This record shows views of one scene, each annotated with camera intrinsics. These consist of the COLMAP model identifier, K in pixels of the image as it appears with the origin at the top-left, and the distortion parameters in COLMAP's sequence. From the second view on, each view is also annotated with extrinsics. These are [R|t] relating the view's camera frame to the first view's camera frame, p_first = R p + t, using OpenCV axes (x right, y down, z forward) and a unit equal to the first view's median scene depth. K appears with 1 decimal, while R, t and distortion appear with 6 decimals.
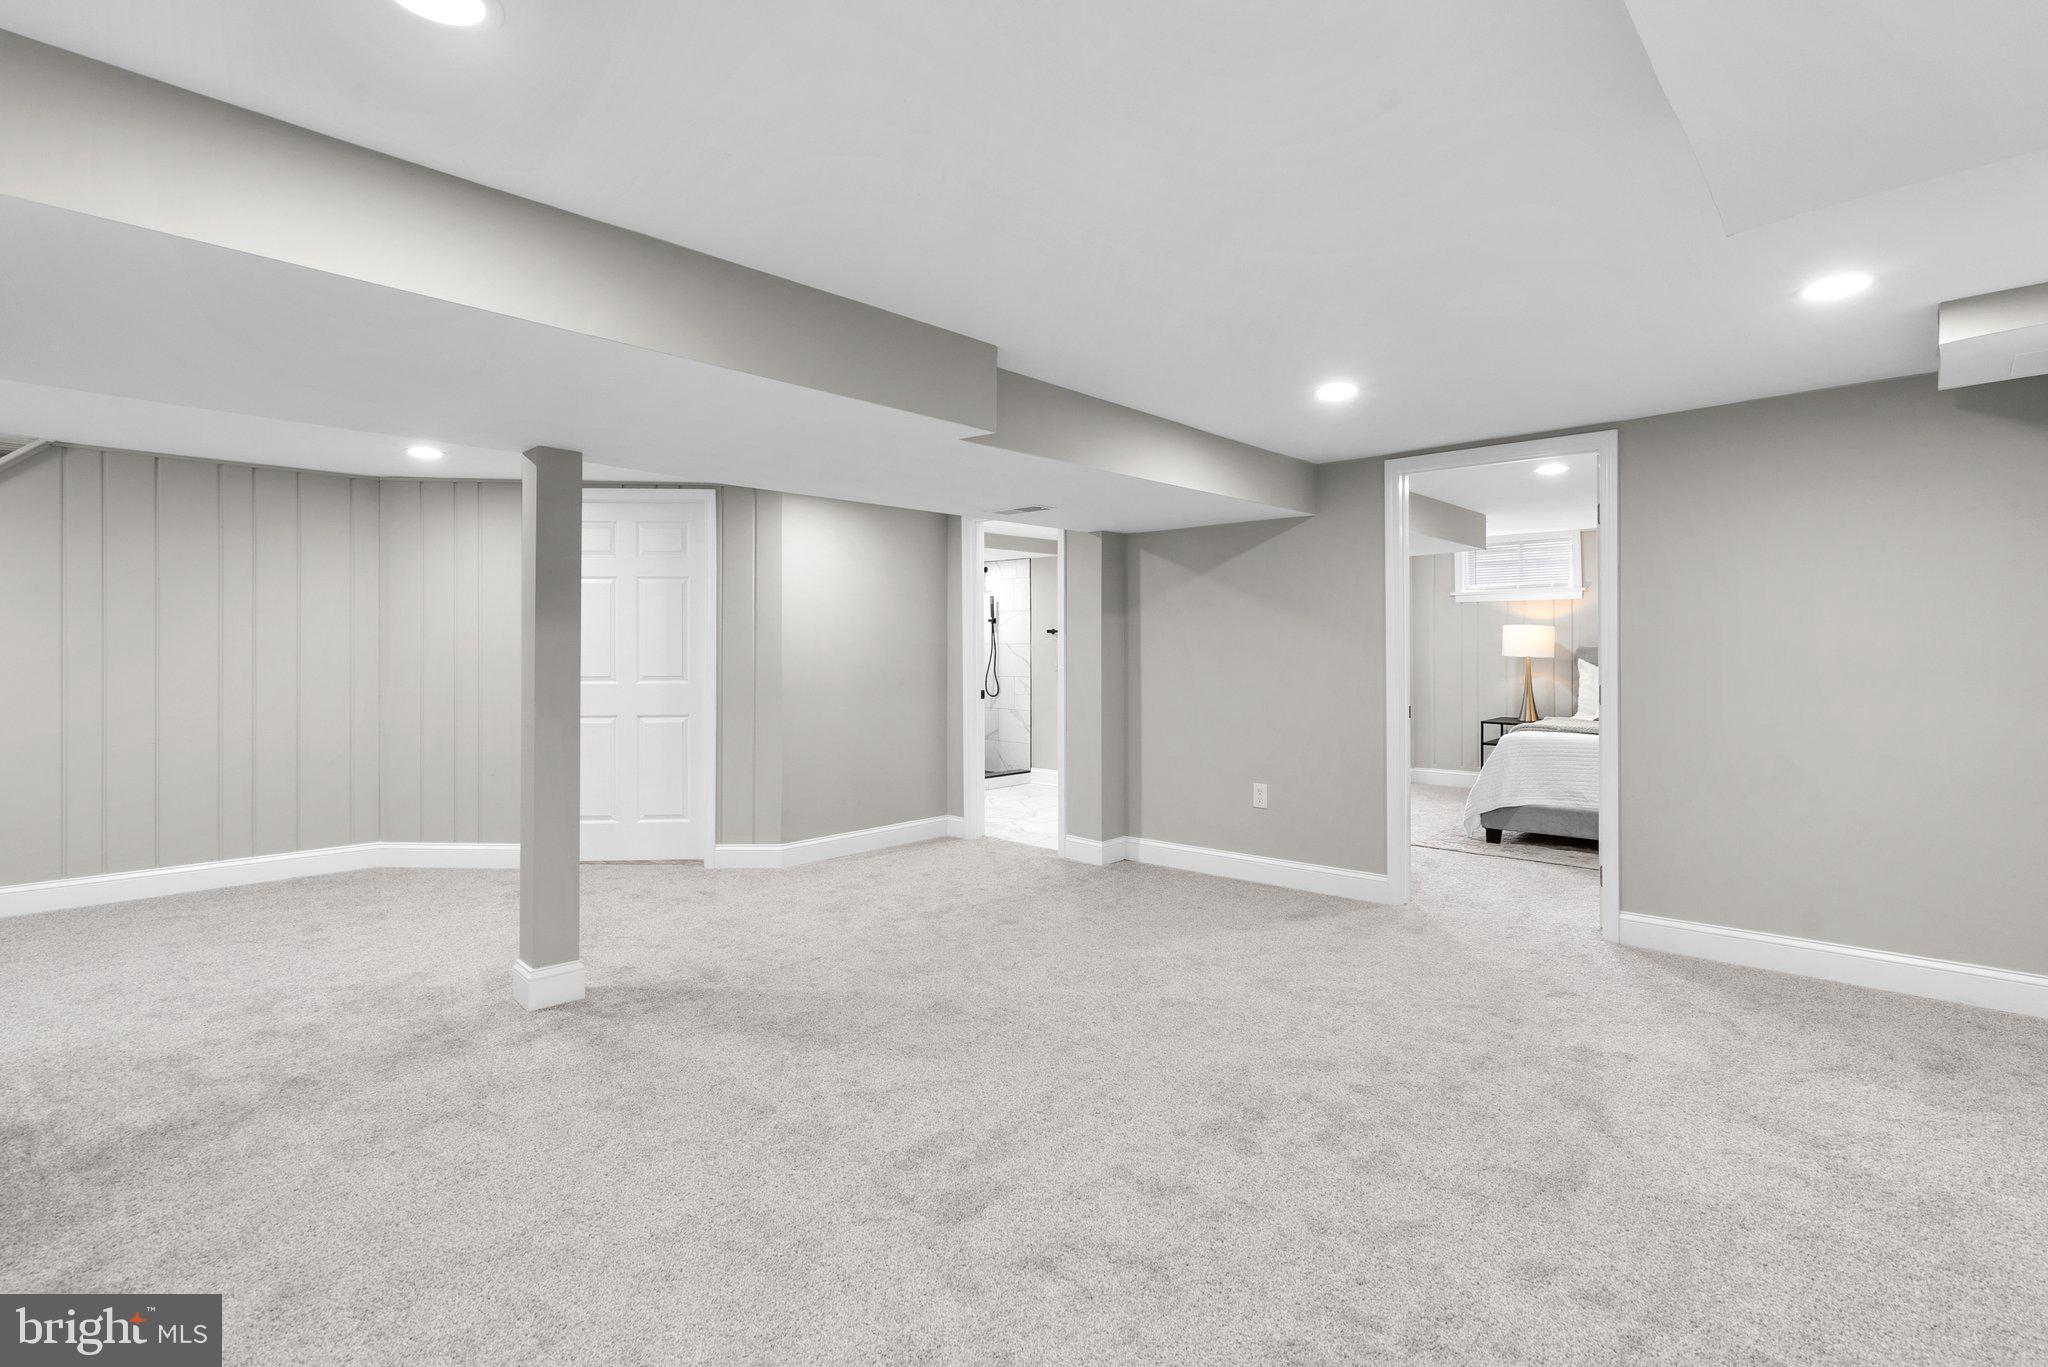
lens RADIAL K [[945.0, 0, 1018.1], [0, 945.0, 644.2], [0, 0, 1]] dist [-0.001050, -0.000042]
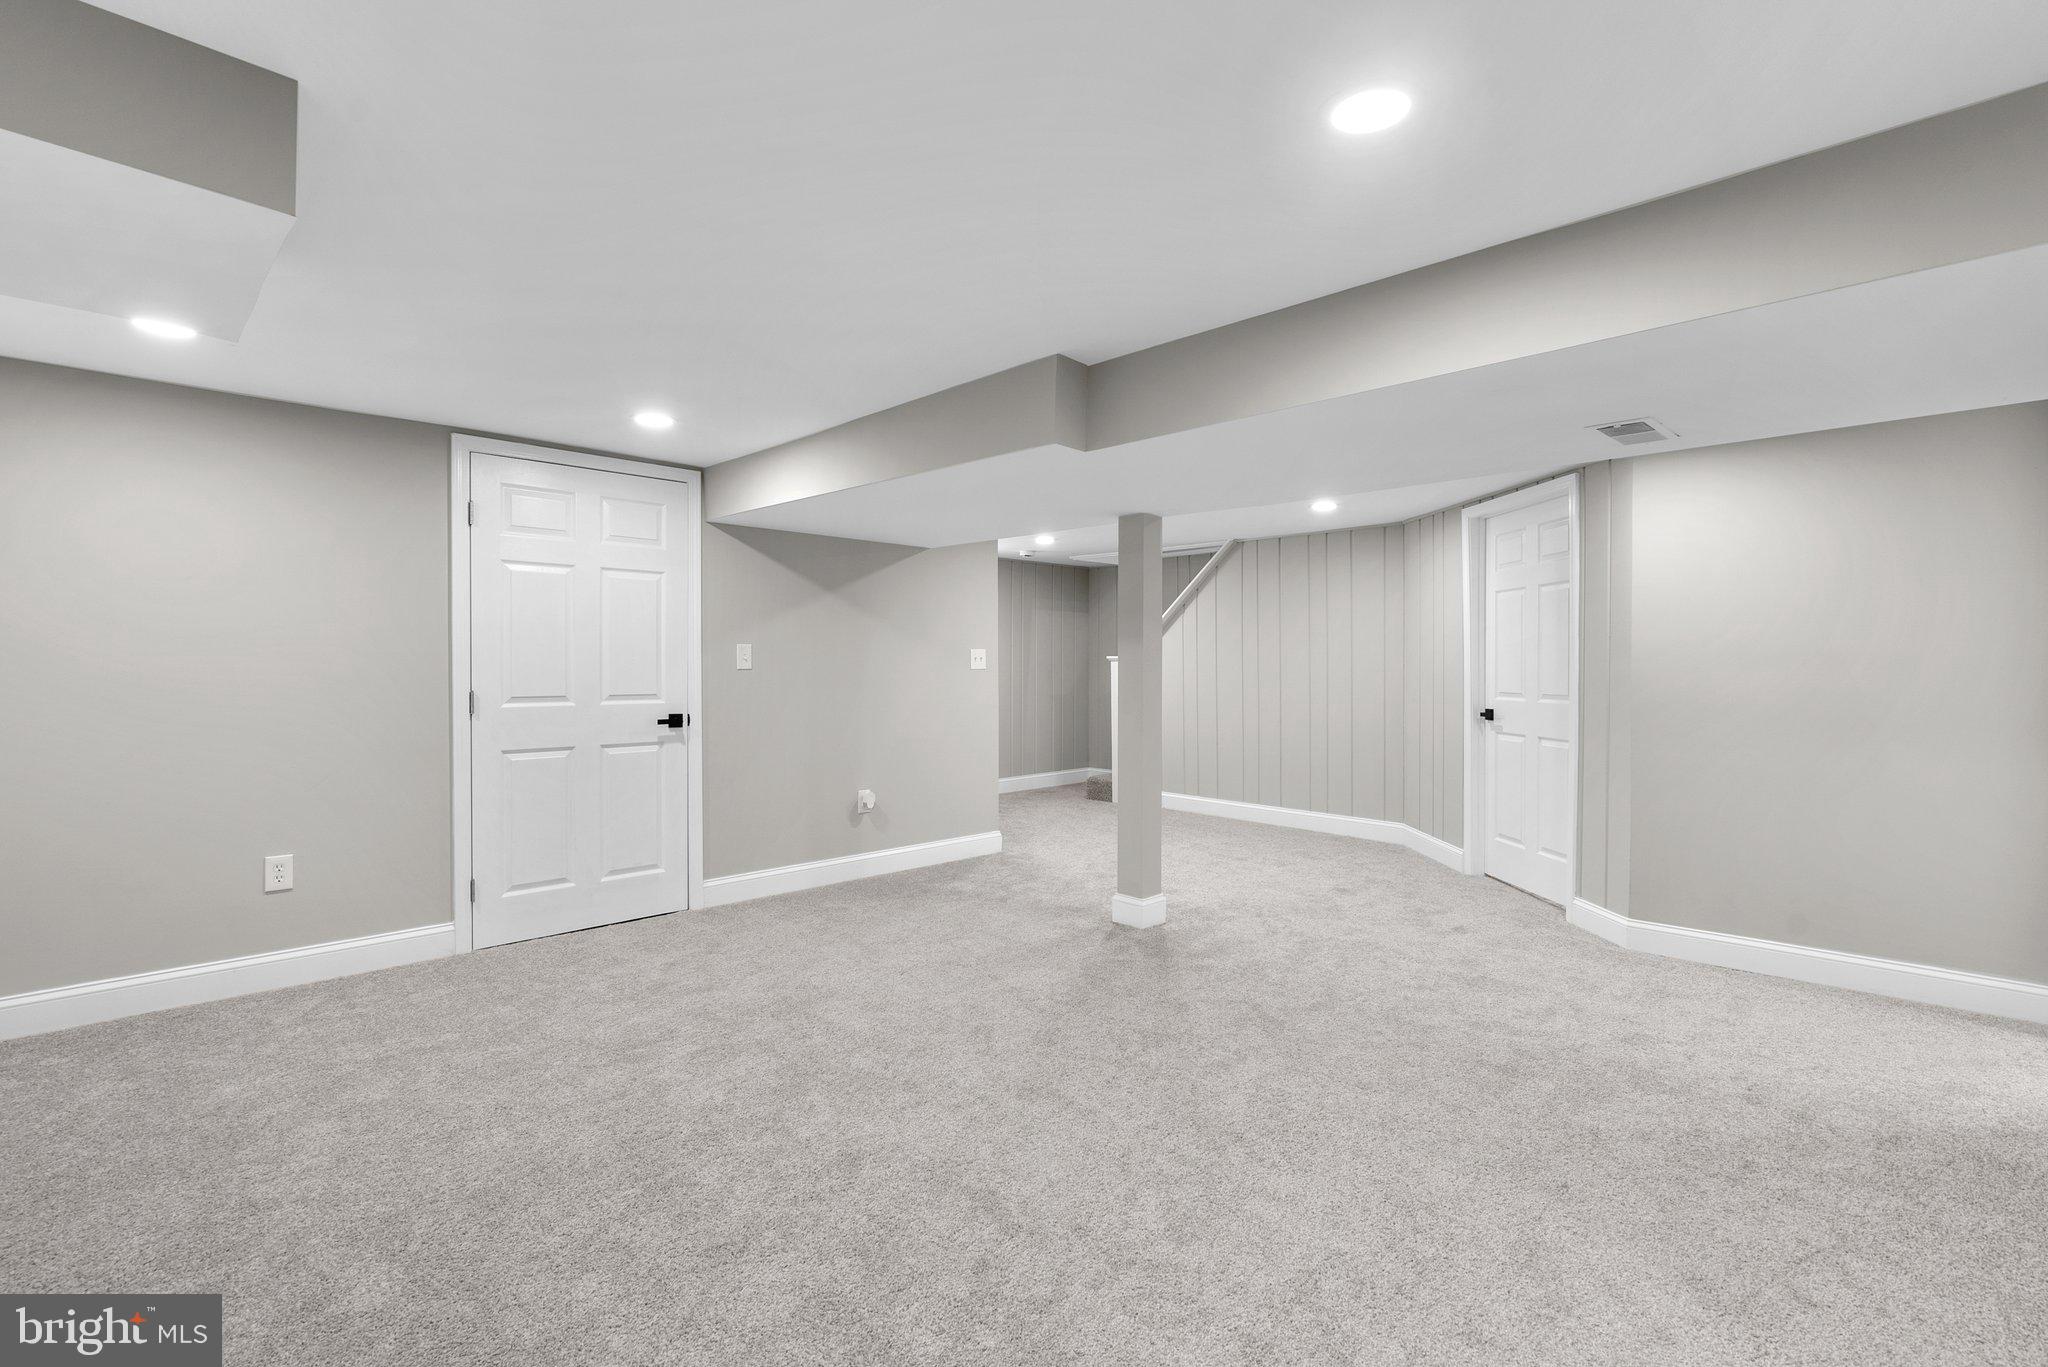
lens RADIAL K [[934.1, 0, 1027.6], [0, 934.1, 666.2], [0, 0, 1]] dist [-0.003392, 0.000194]
pose [[-0.017603, -0.002319, -0.999842, 0.546390], [0.003902, 0.999990, -0.002388, 0.008265], [0.999837, -0.003943, -0.017593, 0.564356]]
